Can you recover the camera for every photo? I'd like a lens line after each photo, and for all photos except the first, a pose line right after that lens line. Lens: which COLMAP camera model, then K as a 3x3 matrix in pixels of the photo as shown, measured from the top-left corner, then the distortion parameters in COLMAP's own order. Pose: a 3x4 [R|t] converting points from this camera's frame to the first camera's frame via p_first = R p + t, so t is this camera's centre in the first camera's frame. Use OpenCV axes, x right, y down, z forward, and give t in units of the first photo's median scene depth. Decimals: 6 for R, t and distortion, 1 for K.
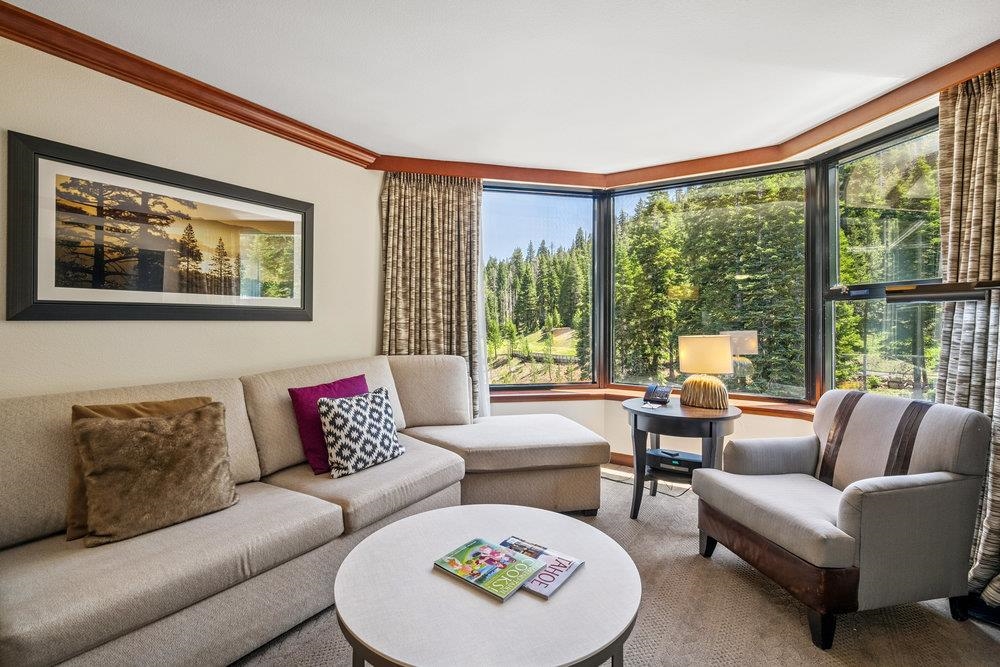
lens RADIAL K [[456.9, 0, 501.0], [0, 456.9, 315.4], [0, 0, 1]] dist [0.000174, 0.000044]
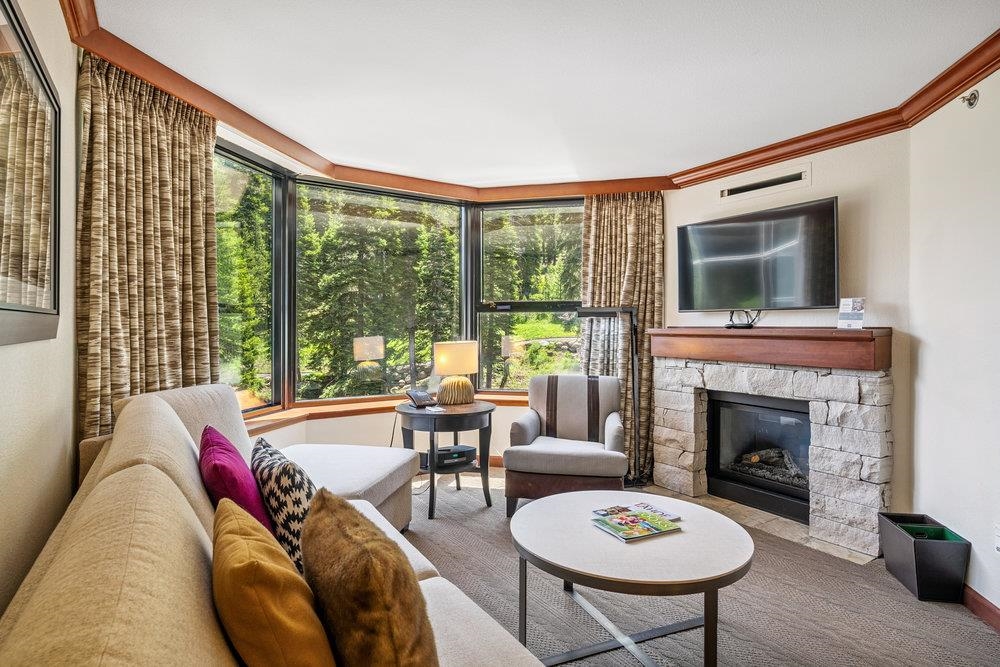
lens RADIAL K [[534.0, 0, 499.6], [0, 534.0, 323.3], [0, 0, 1]] dist [-0.001087, 0.000154]
pose [[0.411749, -0.001304, 0.911297, -0.636364], [-0.009213, 0.999942, 0.005594, -0.009298], [-0.911251, -0.010699, 0.411713, 0.303048]]
